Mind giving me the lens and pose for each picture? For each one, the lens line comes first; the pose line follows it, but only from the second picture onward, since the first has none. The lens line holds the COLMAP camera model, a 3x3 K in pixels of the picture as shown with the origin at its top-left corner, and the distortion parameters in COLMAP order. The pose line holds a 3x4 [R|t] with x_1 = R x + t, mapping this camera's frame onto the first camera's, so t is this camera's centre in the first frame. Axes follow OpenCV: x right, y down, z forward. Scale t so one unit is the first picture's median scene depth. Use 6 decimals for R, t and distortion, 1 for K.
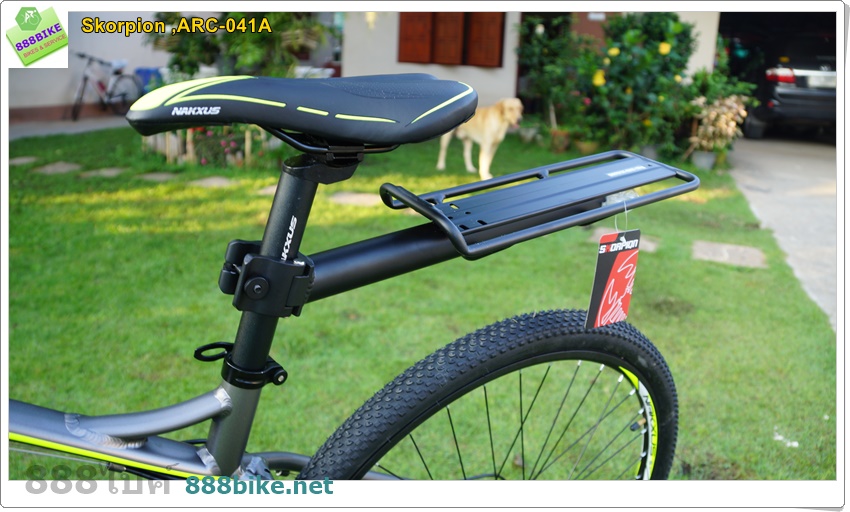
lens RADIAL K [[652.1, 0, 408.9], [0, 652.1, 252.8], [0, 0, 1]] dist [-0.212384, 0.145118]
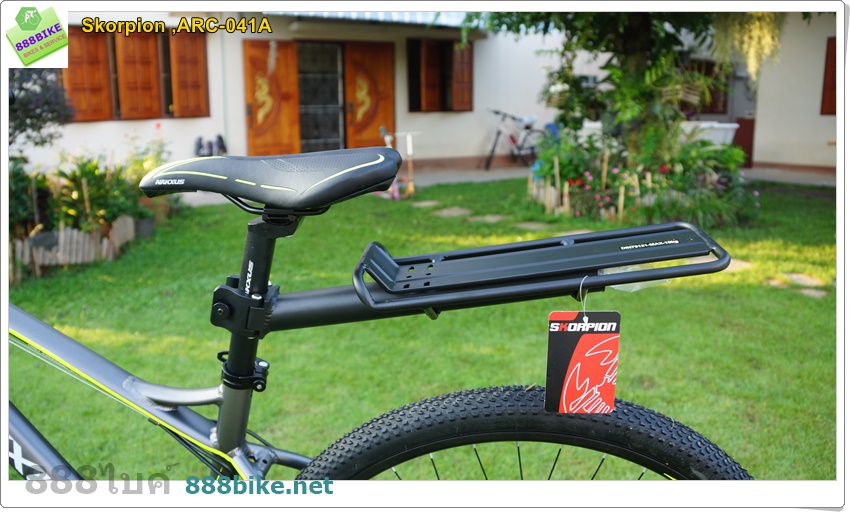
lens RADIAL K [[652.1, 0, 408.9], [0, 652.1, 252.8], [0, 0, 1]] dist [-0.212384, 0.145118]
pose [[0.781015, 0.073837, -0.620132, 0.114692], [-0.123694, 0.991603, -0.037717, -0.008214], [0.612141, 0.106164, 0.783590, 0.022488]]
